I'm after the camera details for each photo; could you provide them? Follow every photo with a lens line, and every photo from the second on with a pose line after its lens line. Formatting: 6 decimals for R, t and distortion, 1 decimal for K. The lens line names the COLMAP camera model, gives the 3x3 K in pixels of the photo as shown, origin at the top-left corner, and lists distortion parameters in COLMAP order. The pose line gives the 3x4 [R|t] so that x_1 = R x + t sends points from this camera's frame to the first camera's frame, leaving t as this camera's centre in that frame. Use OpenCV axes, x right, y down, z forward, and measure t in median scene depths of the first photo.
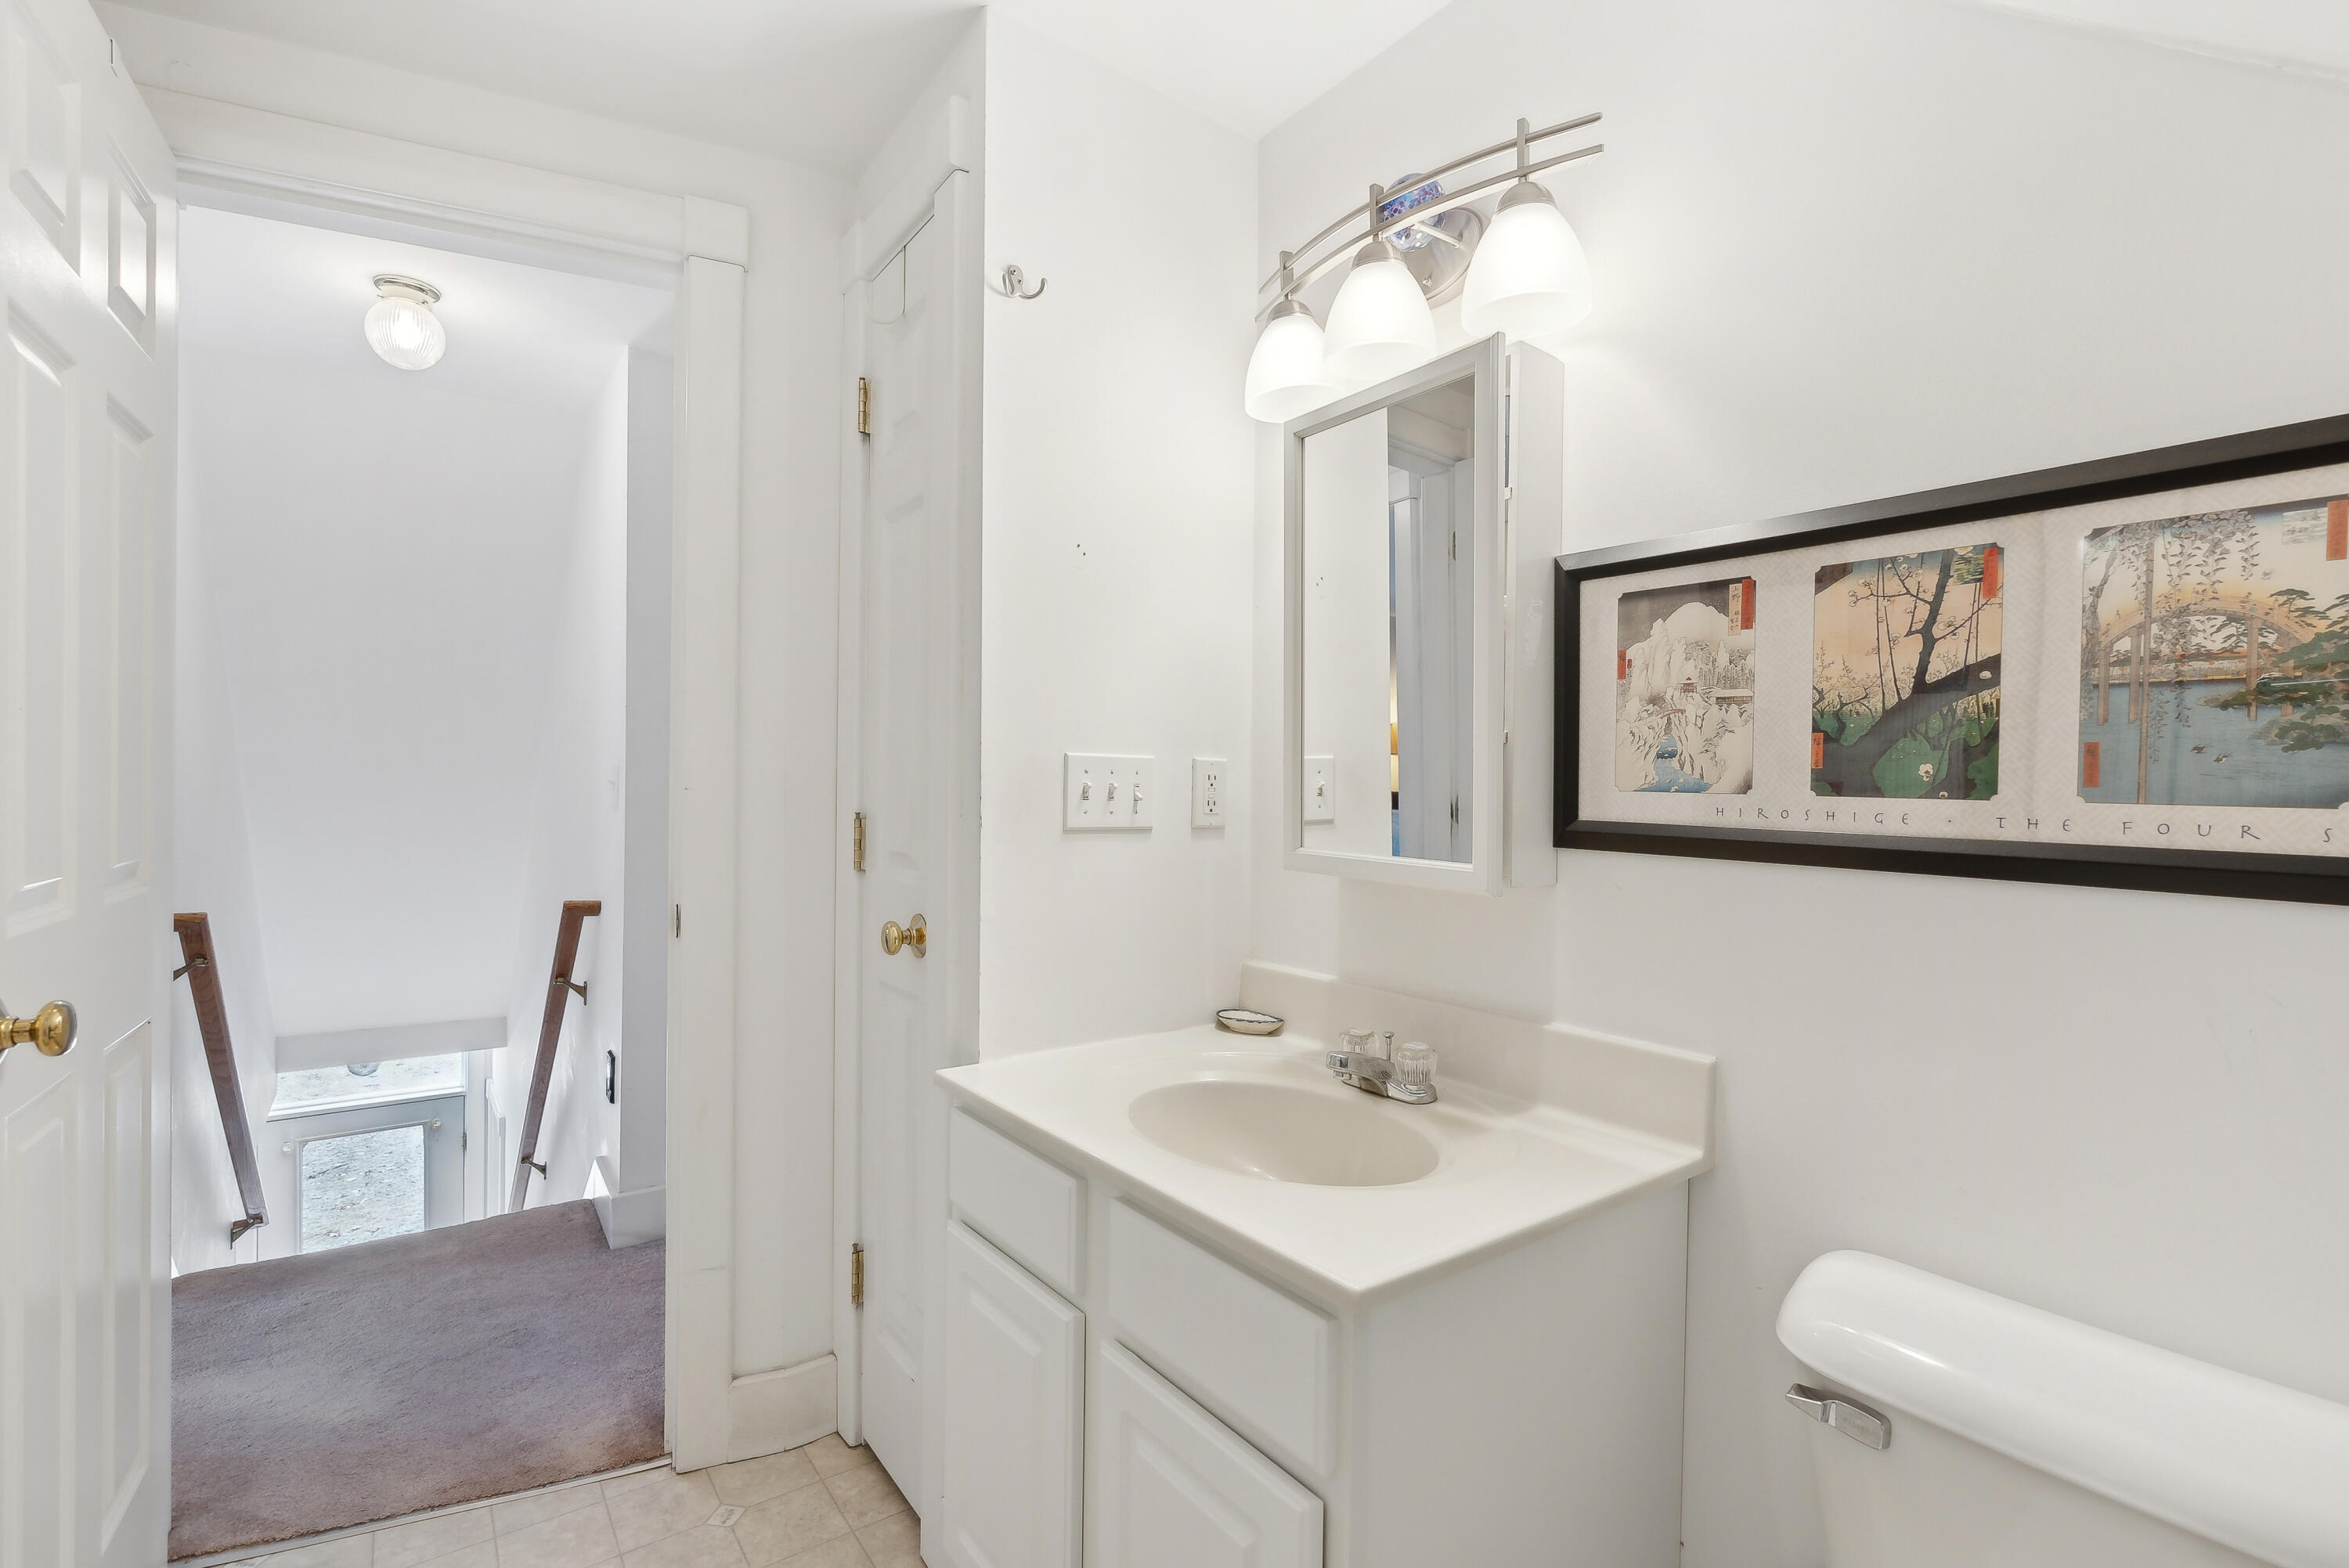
lens RADIAL K [[1065.9, 0, 1192.9], [0, 1065.9, 795.6], [0, 0, 1]] dist [-0.005158, 0.000026]
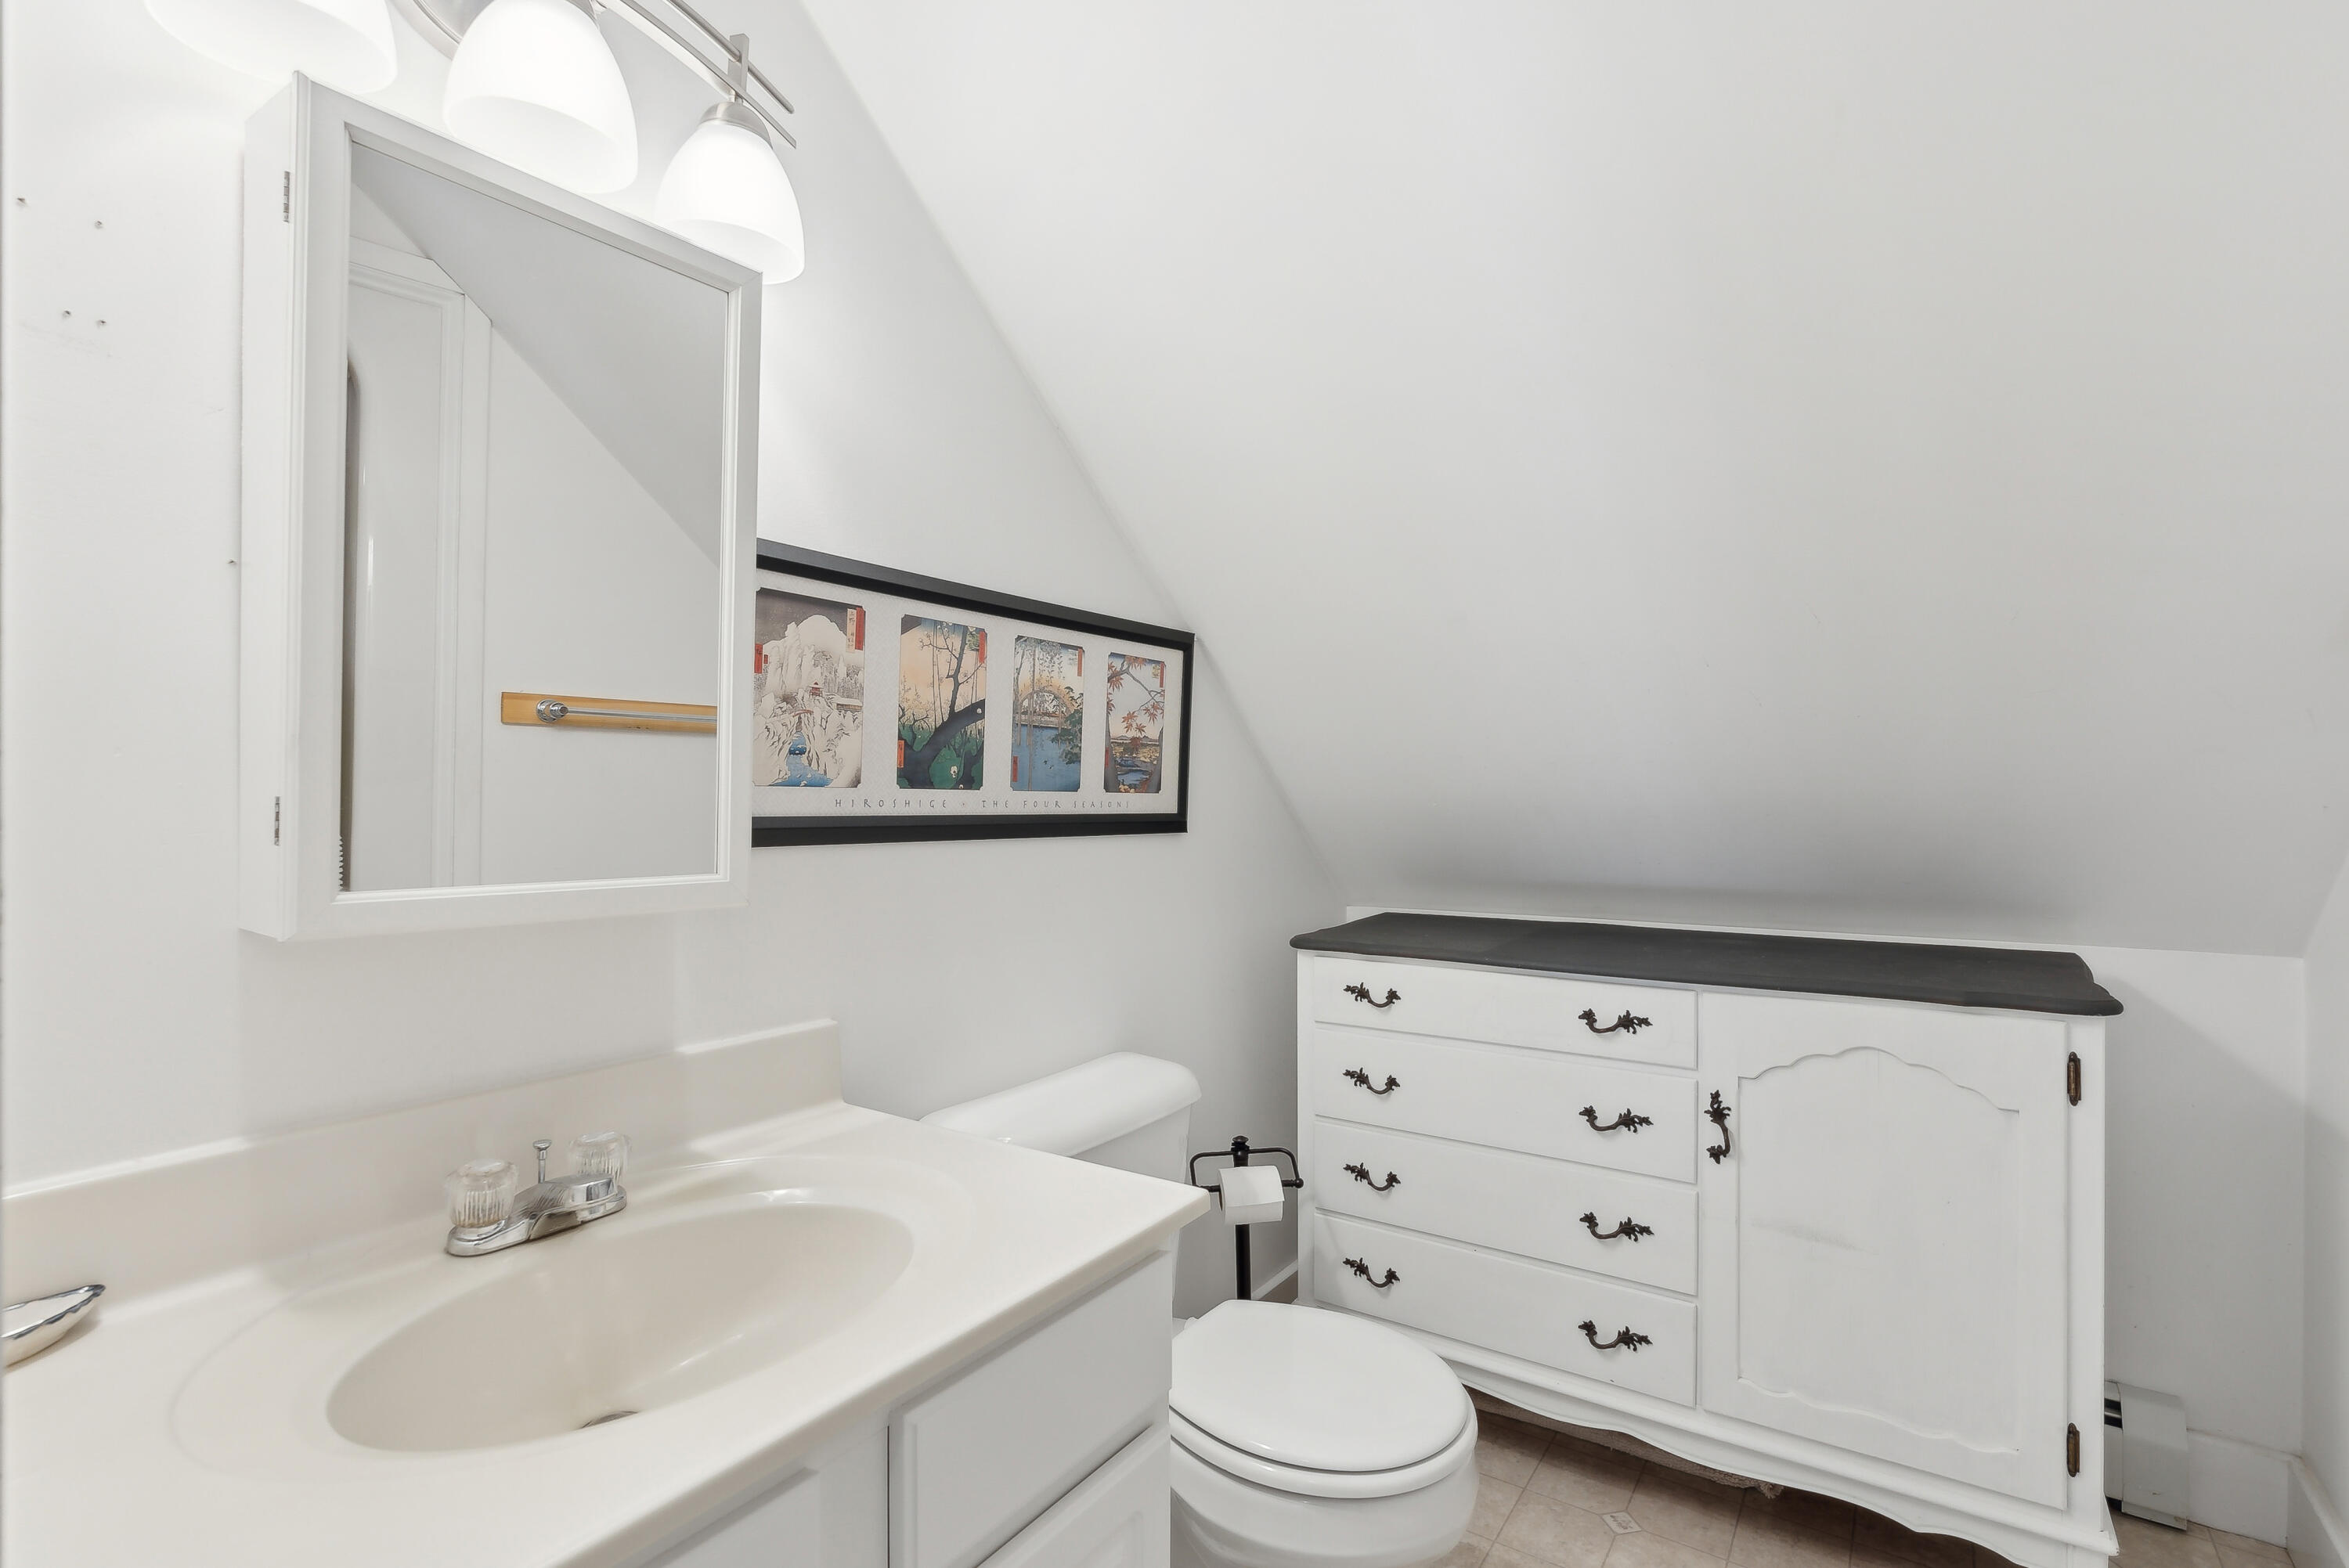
lens RADIAL K [[1065.9, 0, 1194.3], [0, 1065.9, 776.3], [0, 0, 1]] dist [-0.005158, 0.000026]
pose [[-0.311900, -0.010877, 0.950053, -0.772520], [-0.009774, 0.999918, 0.008239, -0.029311], [-0.950065, -0.006716, -0.311981, 1.065684]]
